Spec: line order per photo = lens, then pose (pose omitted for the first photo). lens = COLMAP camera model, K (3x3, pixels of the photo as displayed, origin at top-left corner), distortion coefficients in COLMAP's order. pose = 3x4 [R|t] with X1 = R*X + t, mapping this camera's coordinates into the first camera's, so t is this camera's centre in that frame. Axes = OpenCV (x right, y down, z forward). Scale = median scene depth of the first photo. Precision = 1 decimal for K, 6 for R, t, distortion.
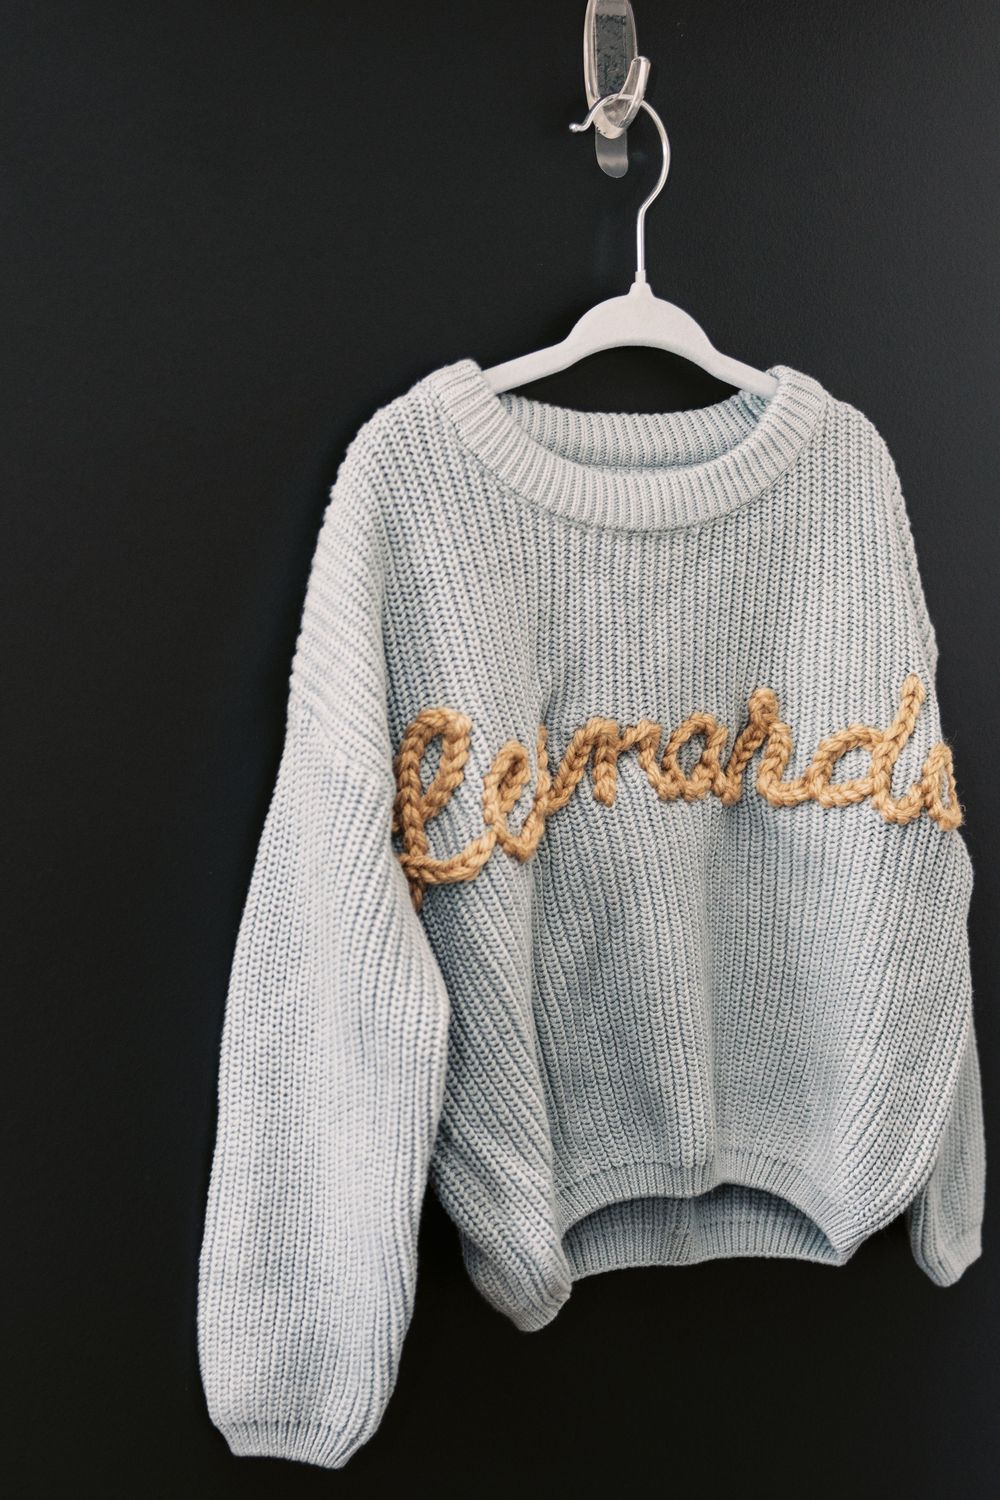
lens RADIAL K [[2520.0, 0, 495.5], [0, 2520.0, 755.2], [0, 0, 1]] dist [0.016161, 0.000000]
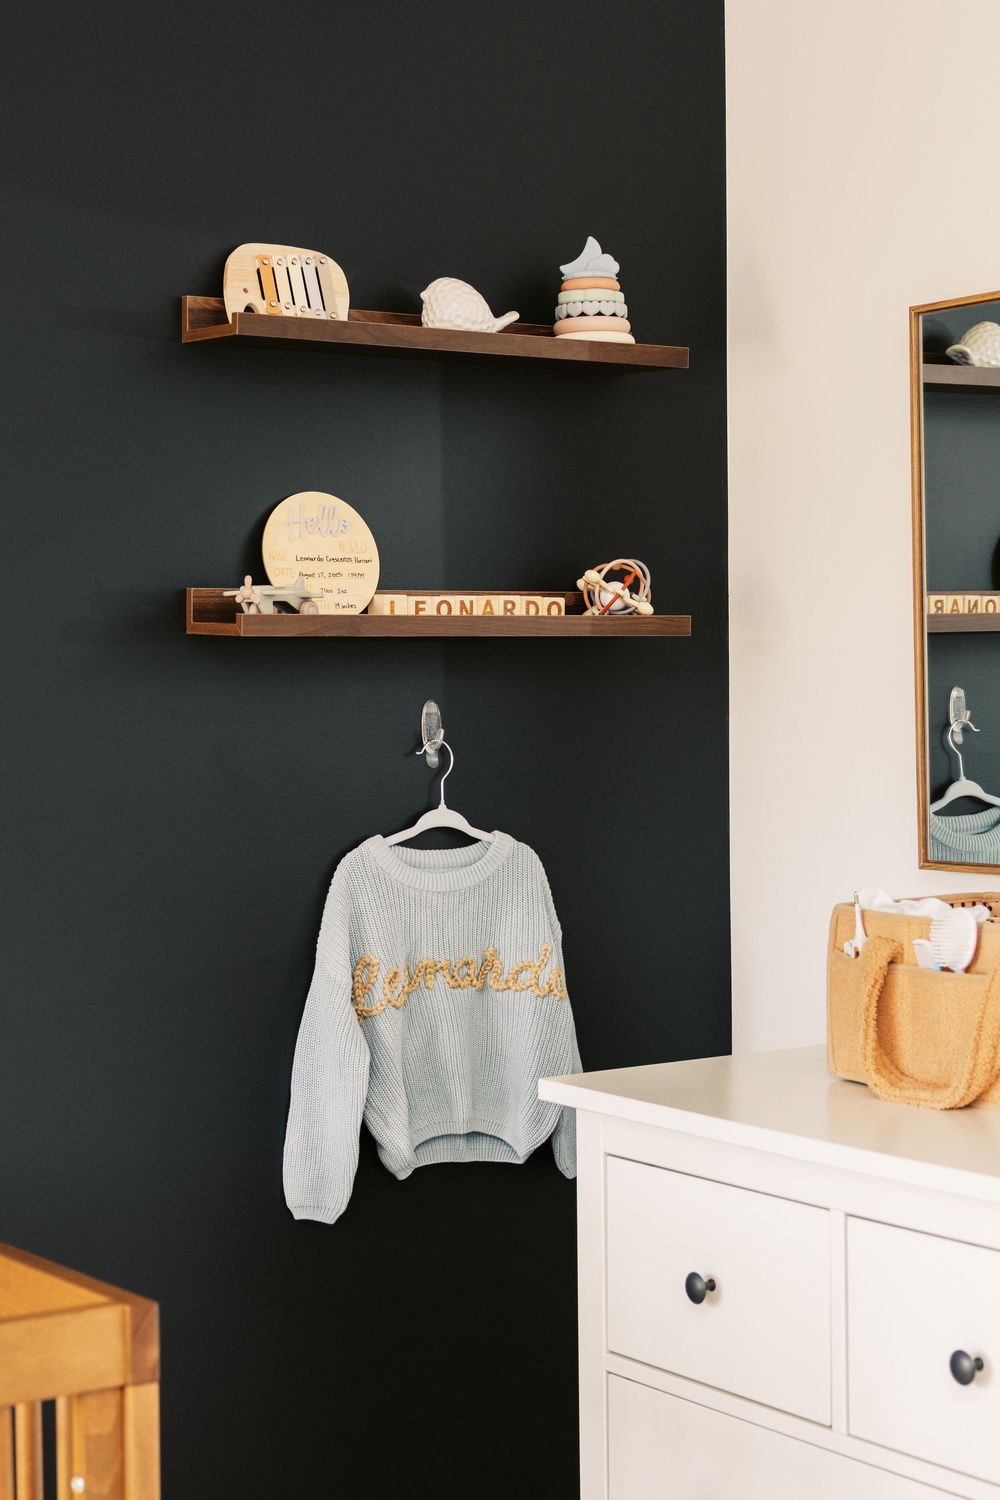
lens RADIAL K [[2583.6, 0, 508.9], [0, 2583.6, 754.7], [0, 0, 1]] dist [-0.036142, 0.000000]
pose [[0.999865, 0.002234, -0.016255, 0.178598], [-0.003590, 0.996473, -0.083841, -0.000132], [0.016011, 0.083888, 0.996347, -1.887930]]
